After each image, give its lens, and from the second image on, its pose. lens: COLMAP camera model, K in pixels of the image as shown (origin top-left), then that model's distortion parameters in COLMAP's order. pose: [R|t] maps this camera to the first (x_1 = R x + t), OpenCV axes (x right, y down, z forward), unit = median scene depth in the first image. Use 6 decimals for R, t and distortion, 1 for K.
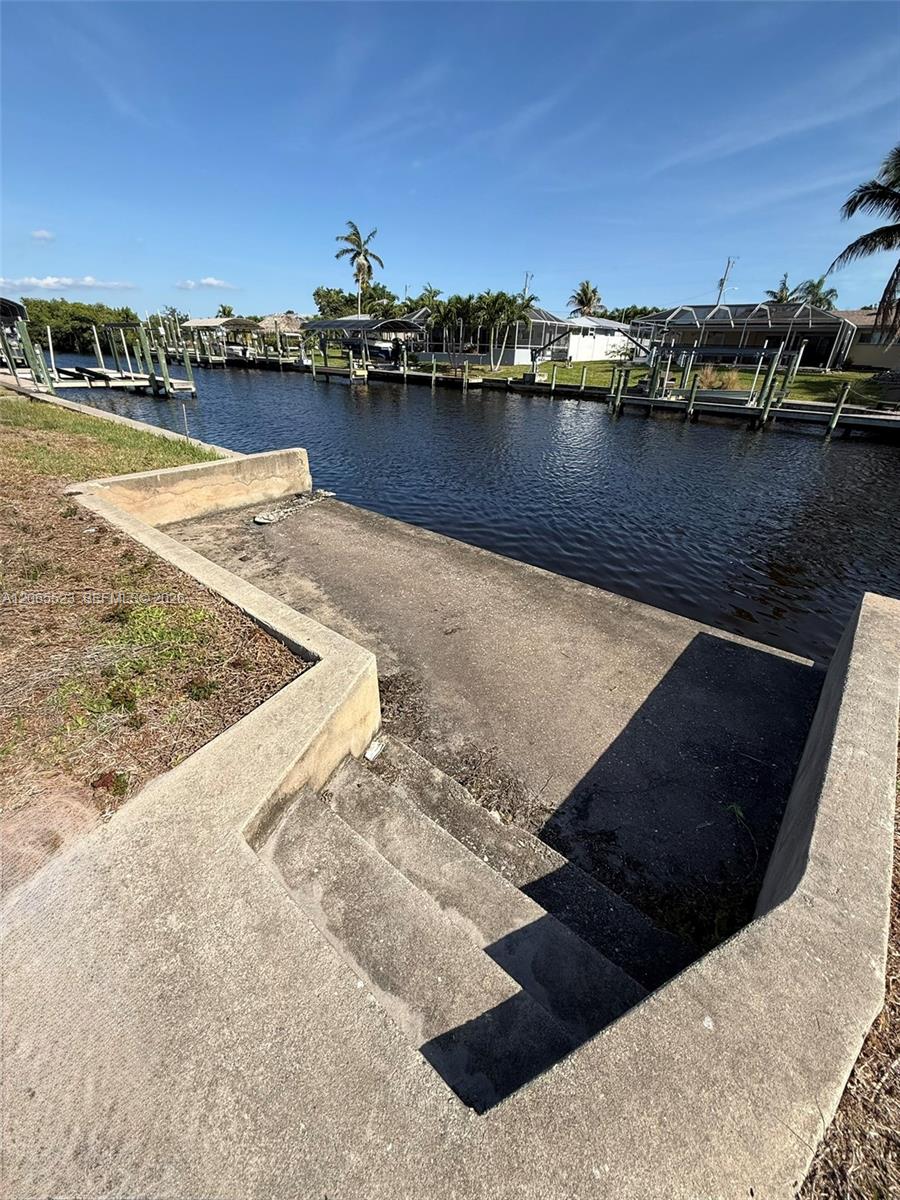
lens RADIAL K [[480.2, 0, 450.0], [0, 480.2, 600.0], [0, 0, 1]] dist [0.002075, -0.000068]
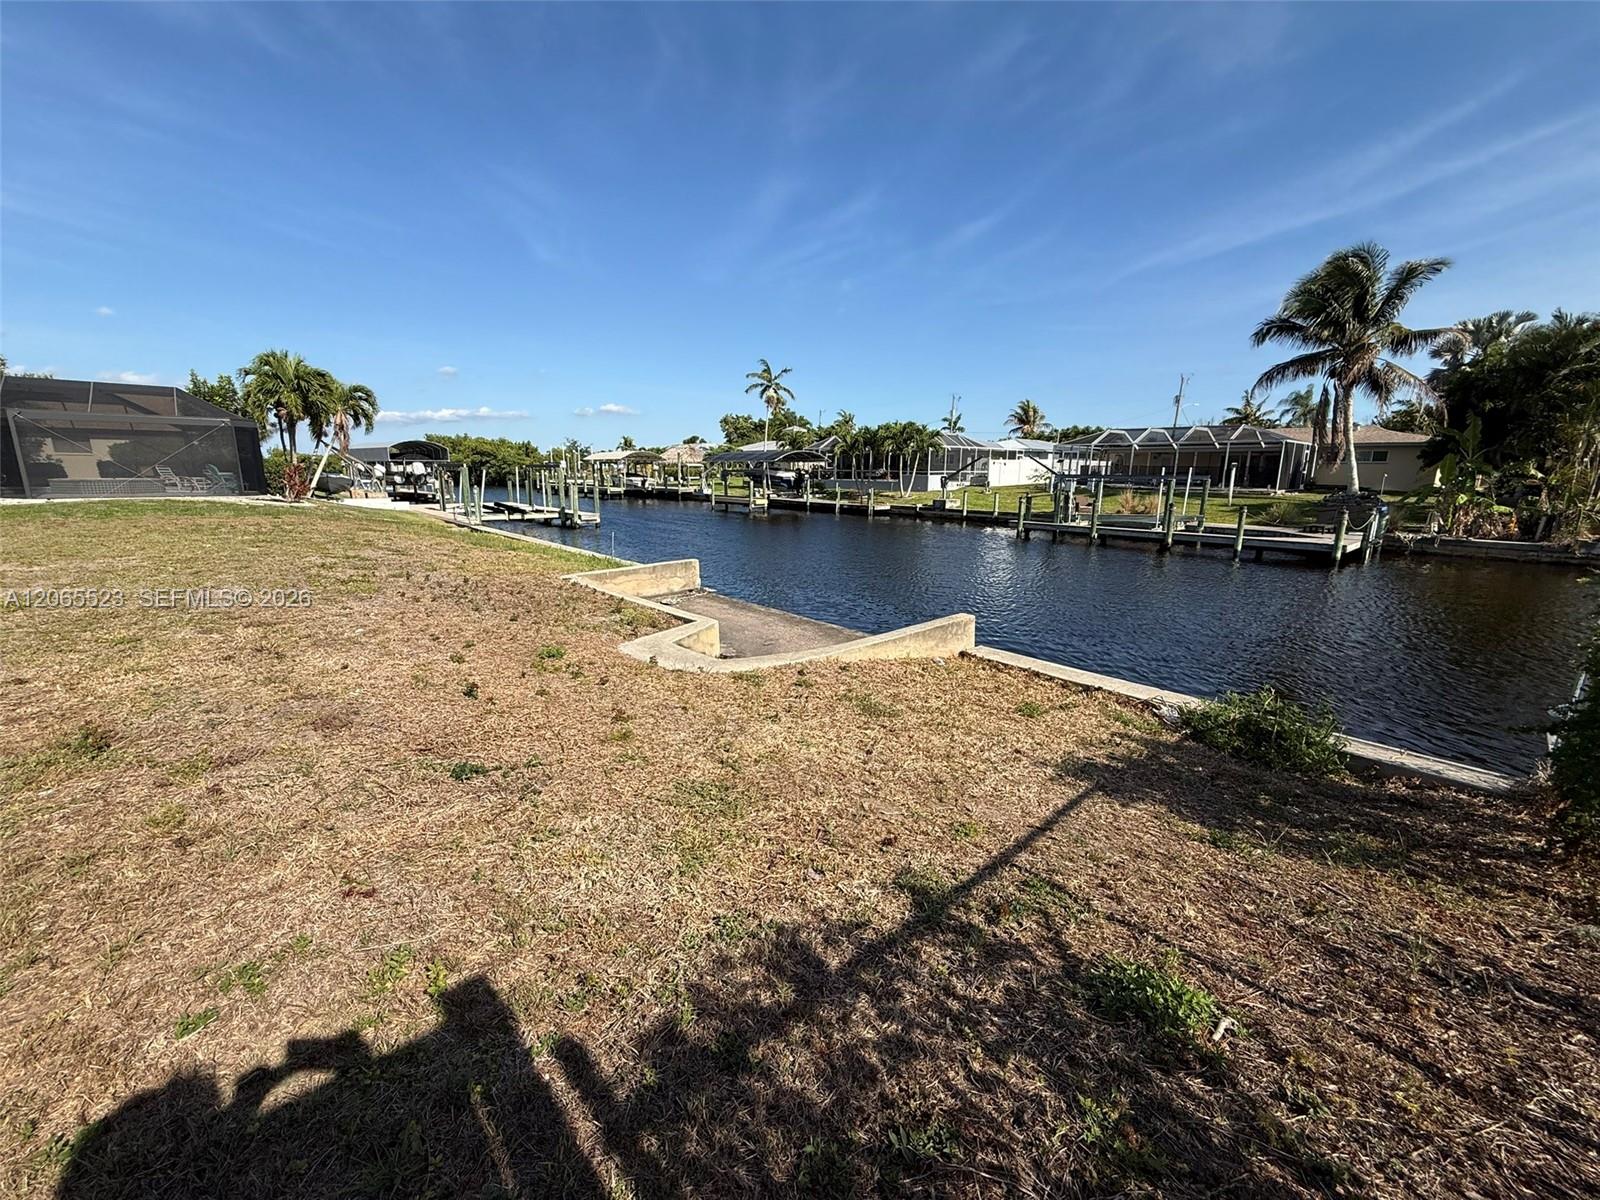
lens RADIAL K [[645.9, 0, 802.7], [0, 645.9, 600.7], [0, 0, 1]] dist [0.005944, 0.000372]
pose [[0.992938, 0.003396, -0.118586, 0.044688], [-0.036248, 0.960472, -0.276006, 0.060691], [0.112961, 0.278355, 0.953812, -0.144408]]
